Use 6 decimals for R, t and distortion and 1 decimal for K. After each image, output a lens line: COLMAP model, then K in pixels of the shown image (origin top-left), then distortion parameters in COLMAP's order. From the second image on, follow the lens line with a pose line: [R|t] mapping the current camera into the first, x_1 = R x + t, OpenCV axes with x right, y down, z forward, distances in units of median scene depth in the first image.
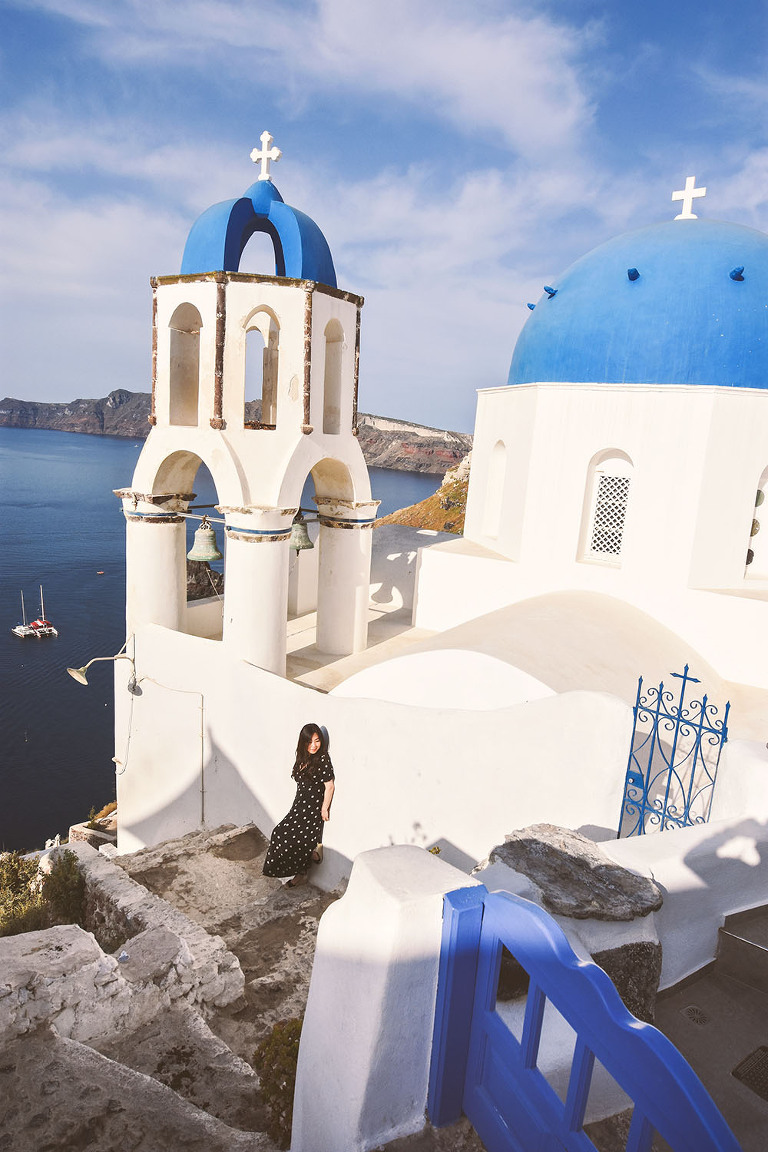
lens RADIAL K [[704.5, 0, 377.8], [0, 704.5, 580.5], [0, 0, 1]] dist [-0.008981, 0.008989]
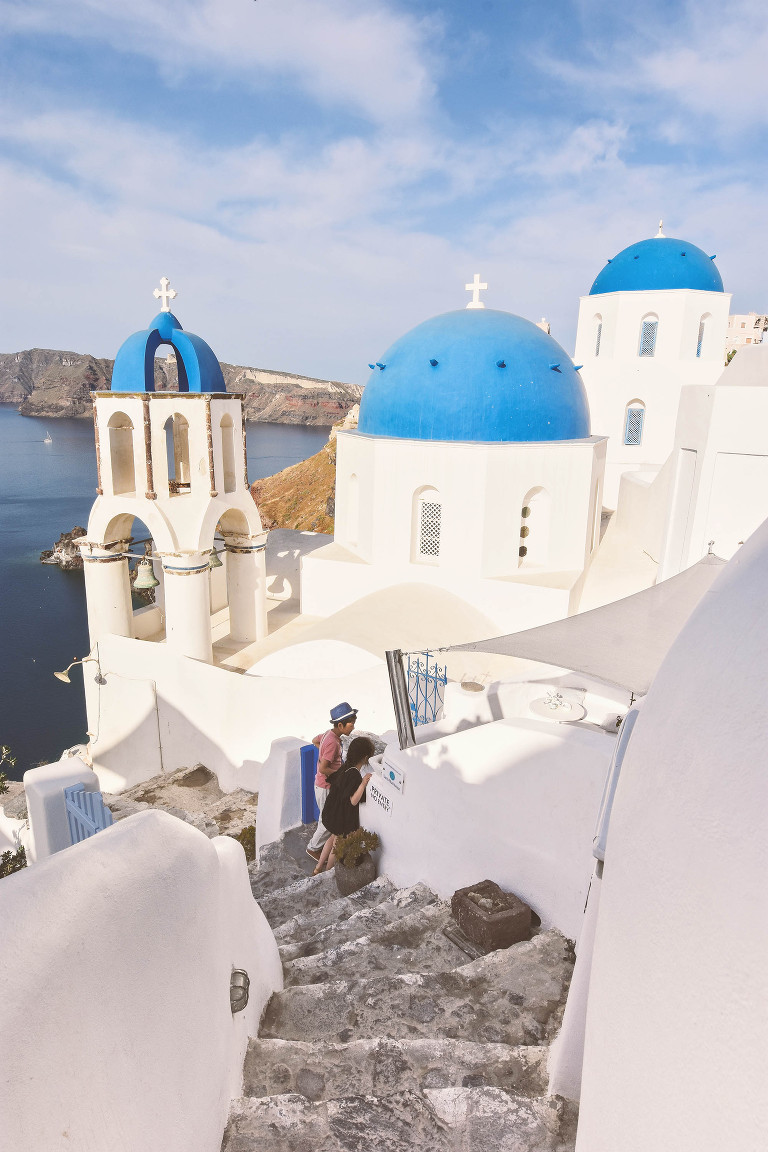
lens RADIAL K [[704.5, 0, 386.2], [0, 704.5, 584.1], [0, 0, 1]] dist [-0.008981, 0.008989]
pose [[0.984771, -0.081460, 0.153594, 0.009735], [0.069969, 0.994432, 0.078800, -0.108106], [-0.159158, -0.066853, 0.984987, -0.448372]]
